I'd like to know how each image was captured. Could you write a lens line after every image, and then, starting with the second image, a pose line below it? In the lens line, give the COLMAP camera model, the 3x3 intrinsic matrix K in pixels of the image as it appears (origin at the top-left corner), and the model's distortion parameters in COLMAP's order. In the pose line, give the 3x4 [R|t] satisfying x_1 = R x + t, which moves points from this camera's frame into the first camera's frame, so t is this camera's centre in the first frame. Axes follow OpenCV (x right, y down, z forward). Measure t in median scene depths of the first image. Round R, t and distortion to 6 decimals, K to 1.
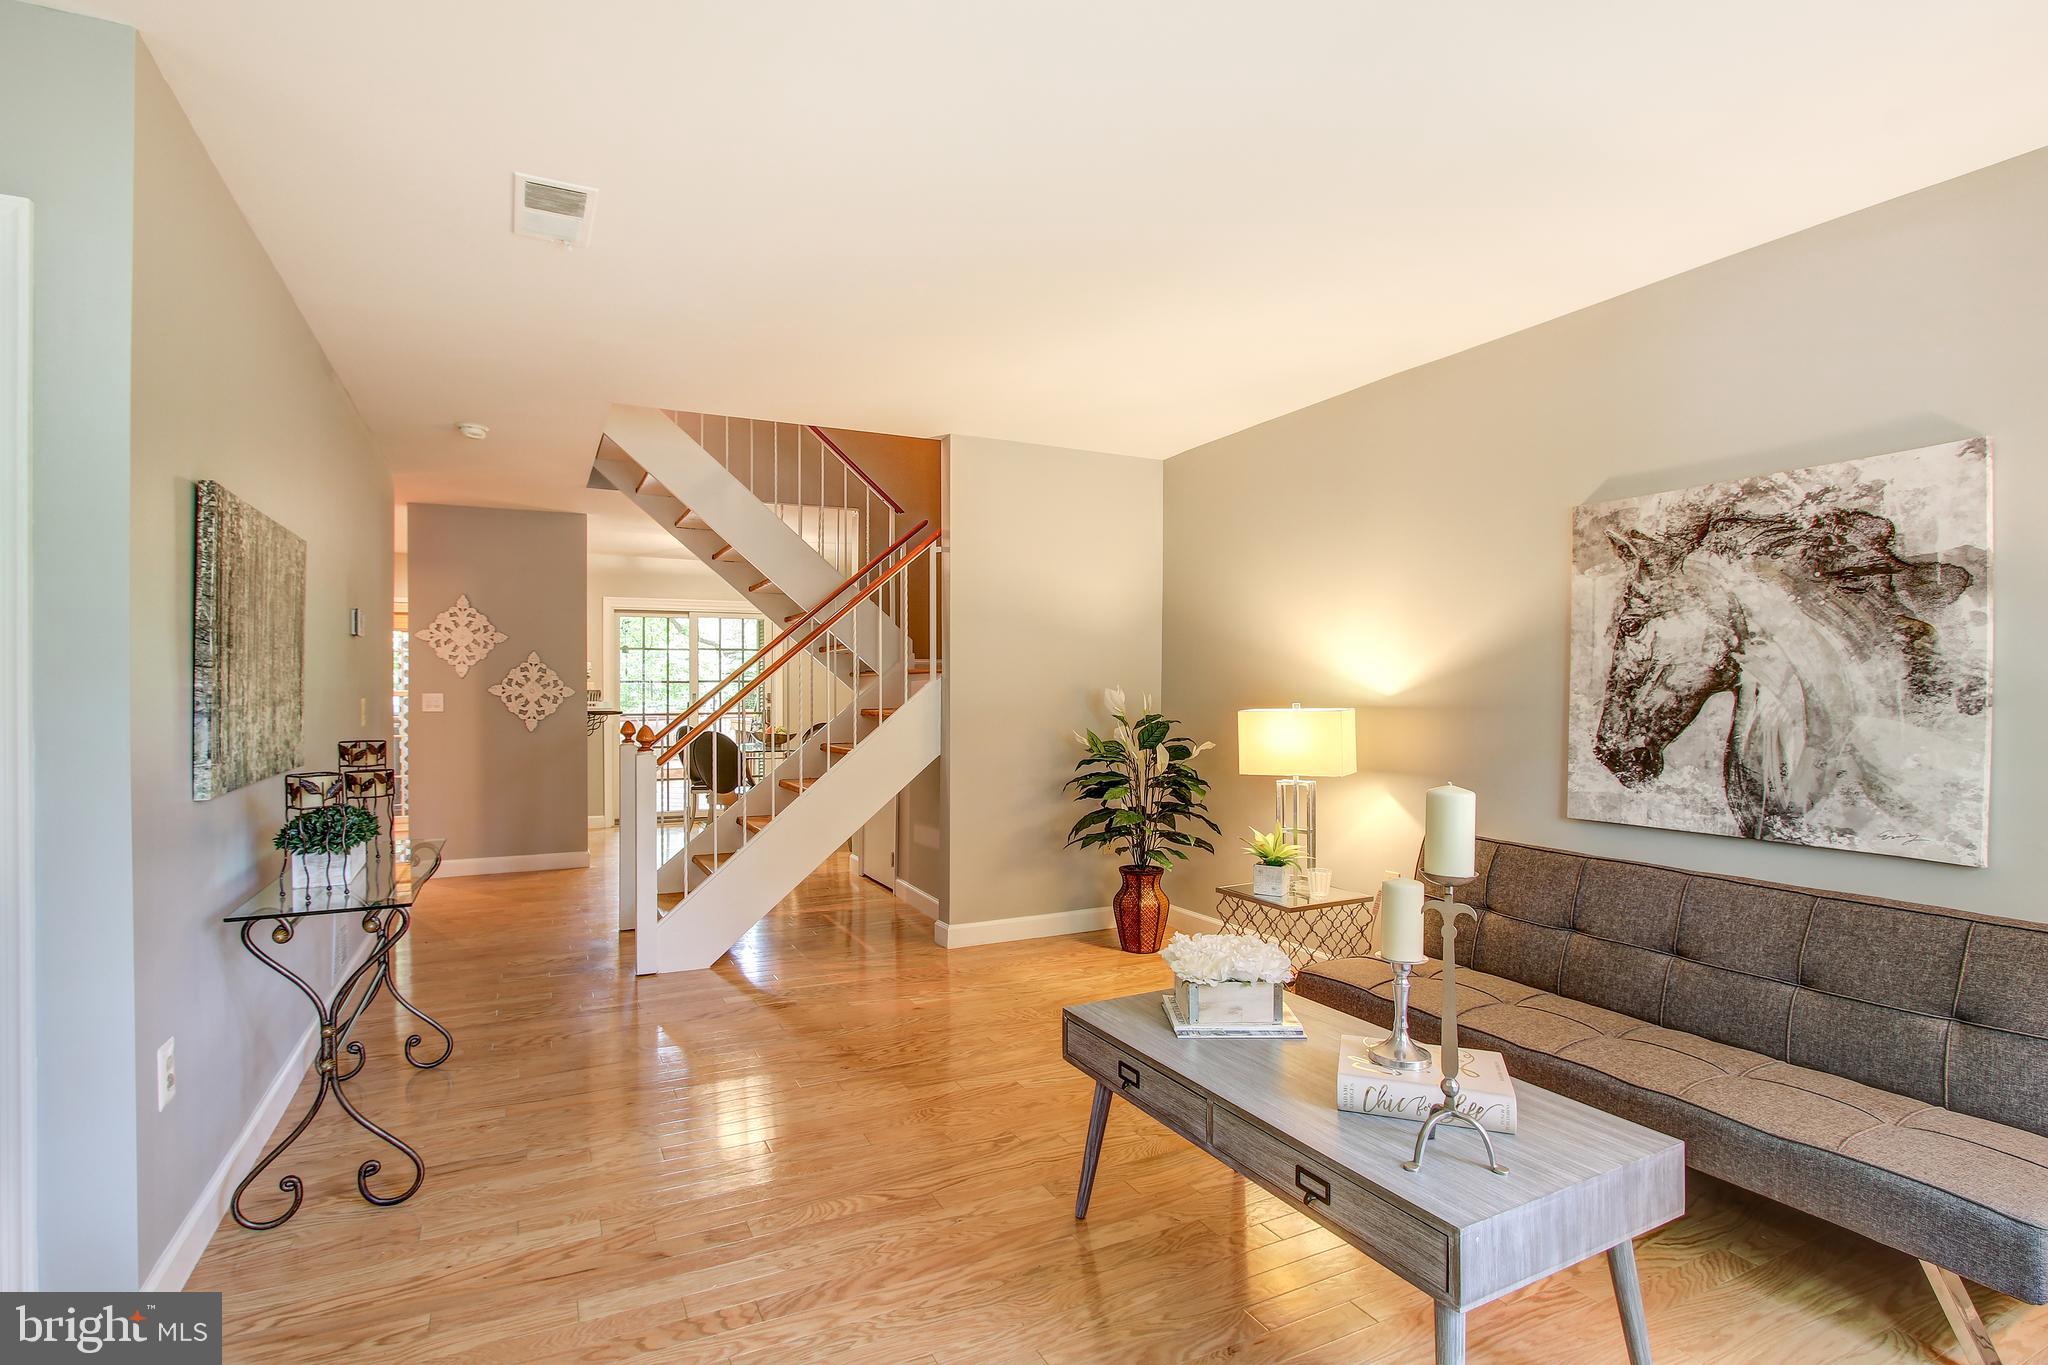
lens RADIAL K [[969.2, 0, 1024.6], [0, 969.2, 695.7], [0, 0, 1]] dist [-0.019335, 0.001102]
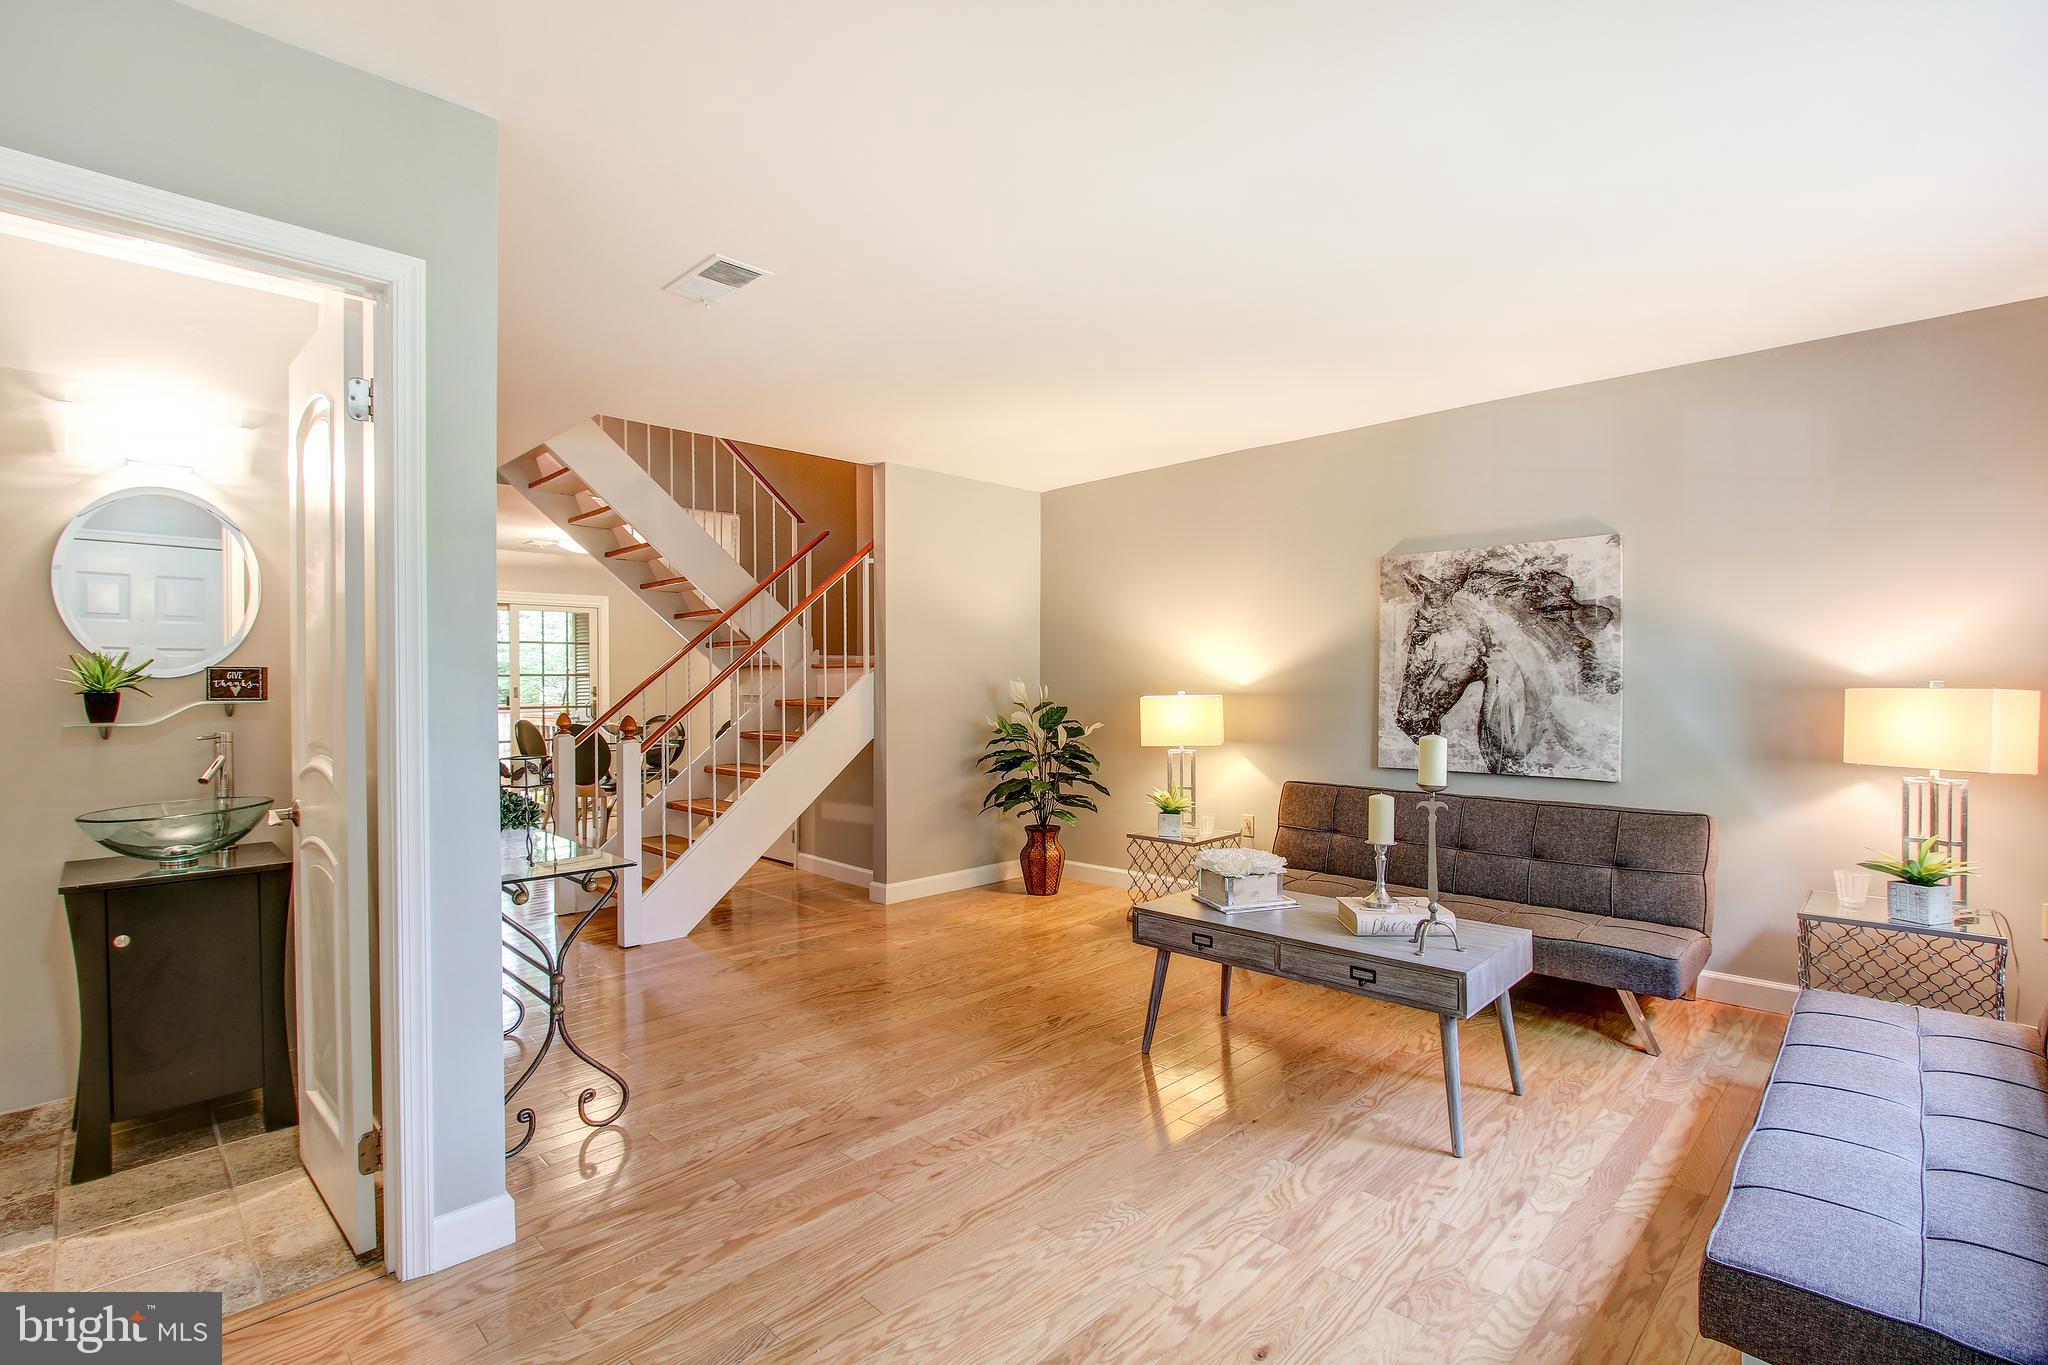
lens RADIAL K [[950.5, 0, 1035.4], [0, 950.5, 690.8], [0, 0, 1]] dist [-0.026312, 0.005827]
pose [[0.942360, -0.005964, 0.334547, -0.354988], [0.005173, 0.999981, 0.003254, 0.002005], [-0.334560, -0.001336, 0.942374, -0.163397]]
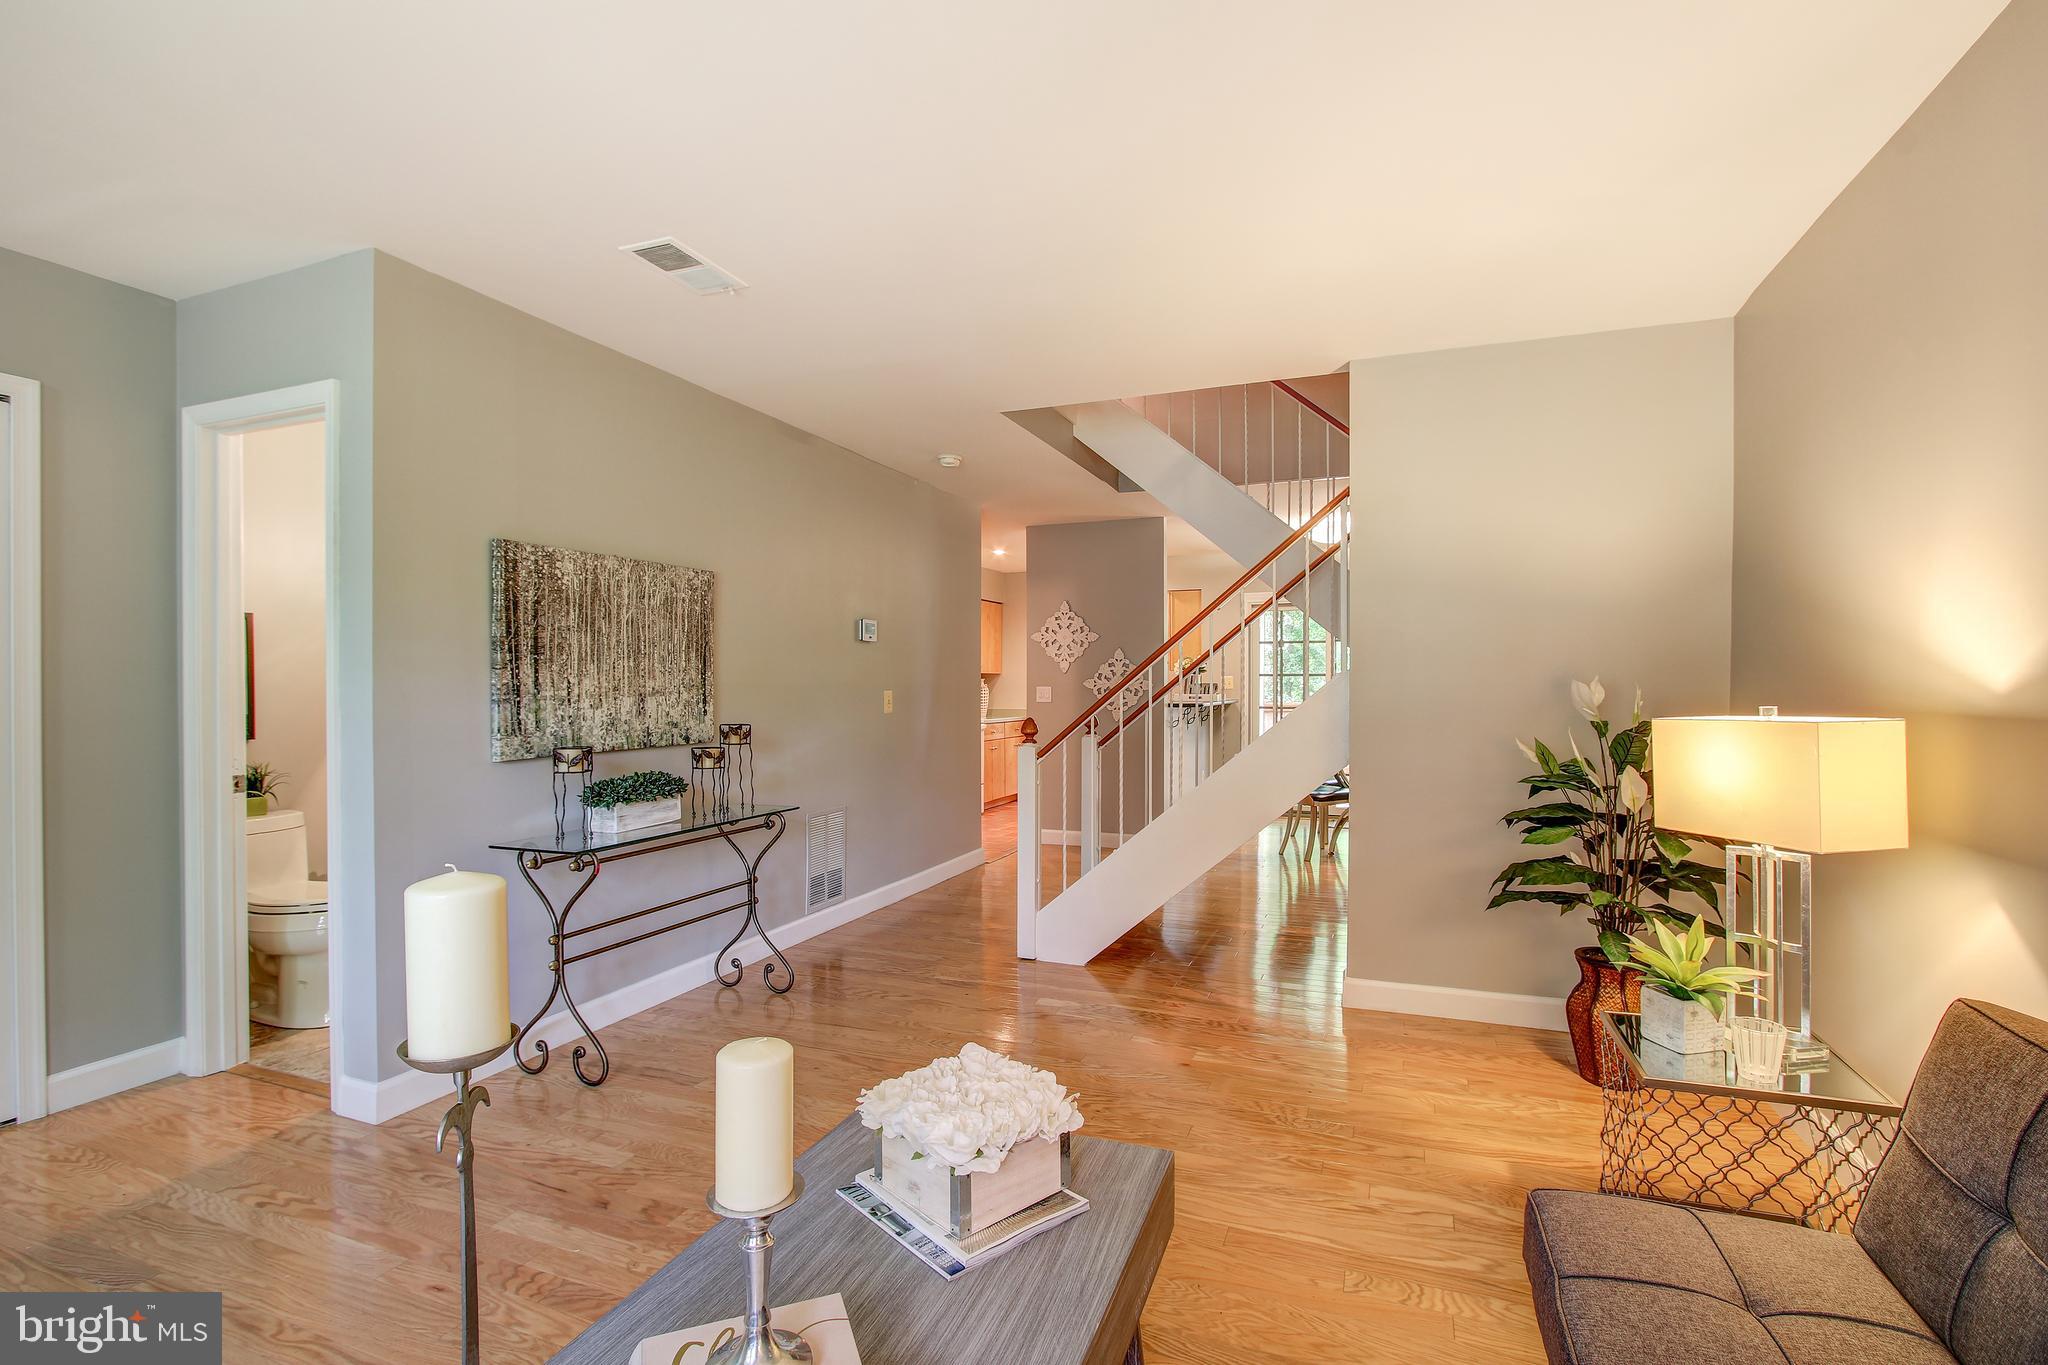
lens RADIAL K [[950.5, 0, 1035.4], [0, 950.5, 690.8], [0, 0, 1]] dist [-0.026312, 0.005827]
pose [[0.674057, 0.004574, -0.738665, 0.403257], [-0.002883, 0.999990, 0.003561, -0.001891], [0.738674, -0.000271, 0.674063, 0.355065]]
